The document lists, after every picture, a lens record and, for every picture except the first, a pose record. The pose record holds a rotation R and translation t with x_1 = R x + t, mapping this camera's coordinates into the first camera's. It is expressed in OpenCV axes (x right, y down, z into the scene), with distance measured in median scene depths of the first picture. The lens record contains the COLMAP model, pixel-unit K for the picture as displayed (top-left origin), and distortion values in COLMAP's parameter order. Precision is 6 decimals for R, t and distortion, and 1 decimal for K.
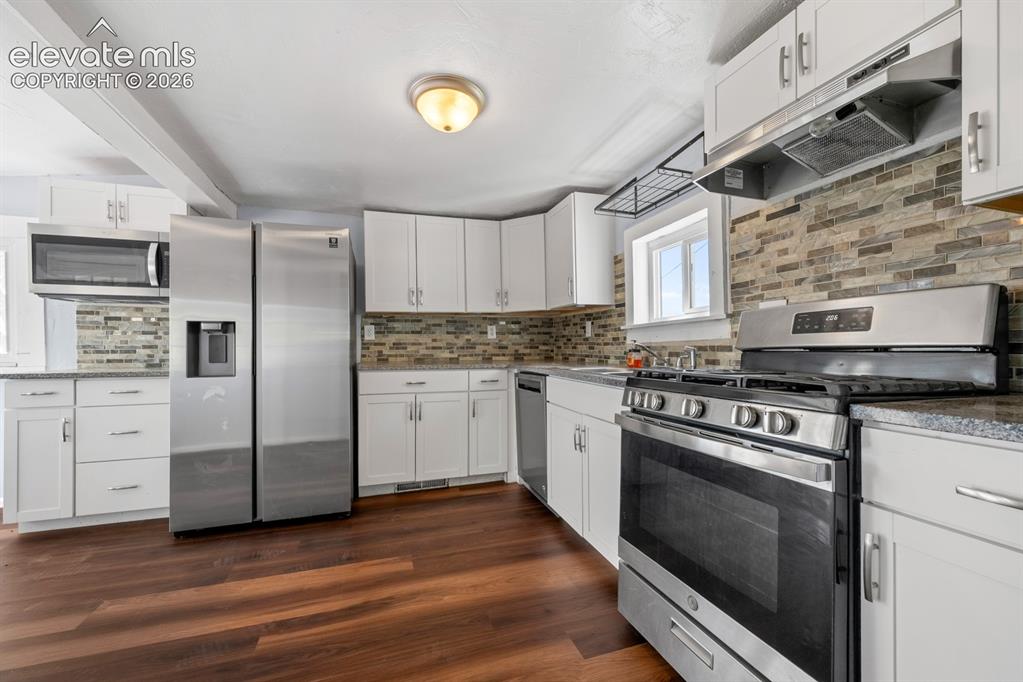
lens RADIAL K [[407.0, 0, 510.1], [0, 407.0, 348.5], [0, 0, 1]] dist [-0.003564, -0.000329]
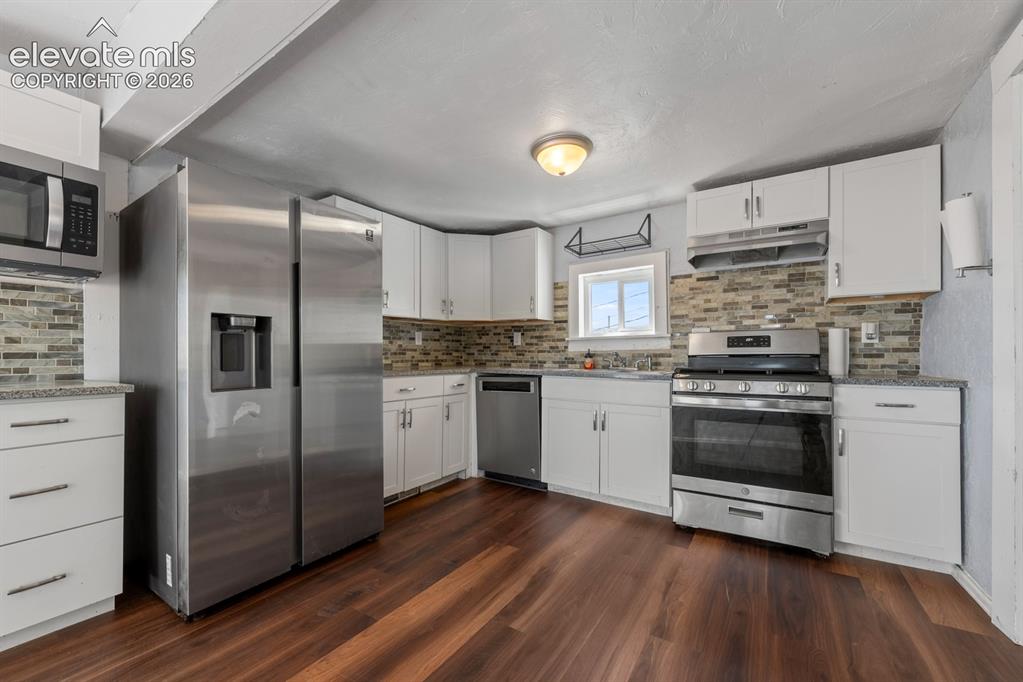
lens RADIAL K [[407.0, 0, 514.1], [0, 407.0, 354.6], [0, 0, 1]] dist [-0.003564, -0.000329]
pose [[0.782651, 0.006967, 0.622422, -0.721632], [-0.004587, 0.999975, -0.005425, 0.006643], [-0.622444, 0.001391, 0.782663, 0.093322]]
